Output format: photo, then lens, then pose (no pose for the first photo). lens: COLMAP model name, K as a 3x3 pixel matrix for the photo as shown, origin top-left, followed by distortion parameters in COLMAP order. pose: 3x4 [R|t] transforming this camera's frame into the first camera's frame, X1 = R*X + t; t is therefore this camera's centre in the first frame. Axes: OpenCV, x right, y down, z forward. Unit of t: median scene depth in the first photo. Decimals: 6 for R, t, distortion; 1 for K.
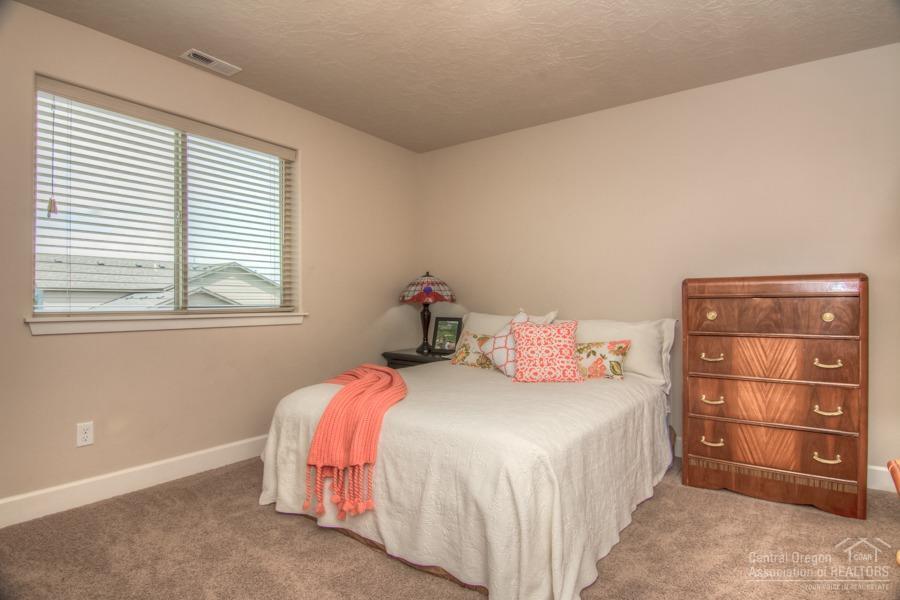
lens RADIAL K [[478.1, 0, 451.9], [0, 478.1, 300.9], [0, 0, 1]] dist [-0.012399, -0.000758]
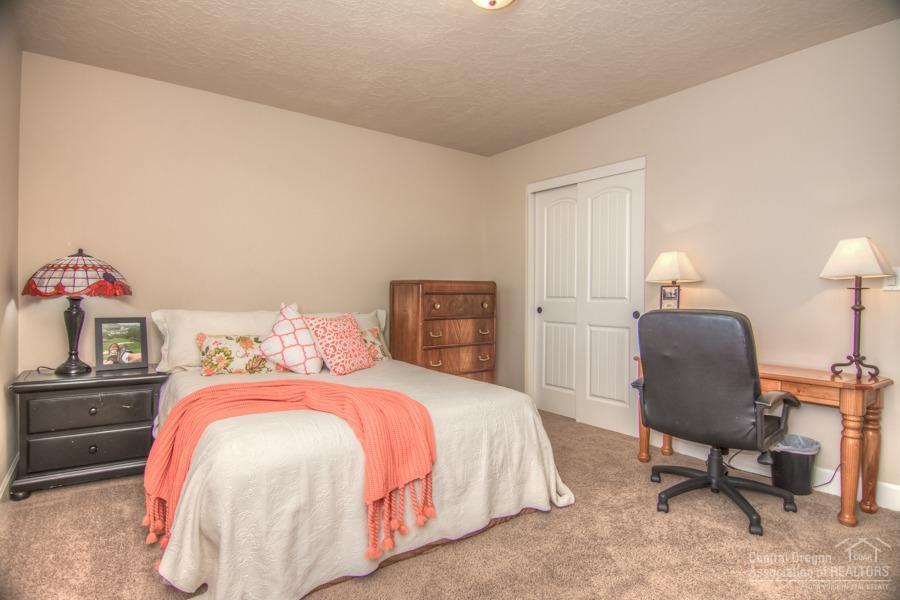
lens RADIAL K [[478.1, 0, 450.0], [0, 478.1, 300.0], [0, 0, 1]] dist [-0.012399, -0.000758]
pose [[0.280130, -0.009115, 0.959919, -0.547273], [-0.009362, 0.999881, 0.012226, -0.004310], [-0.959916, -0.012411, 0.280012, 0.348788]]
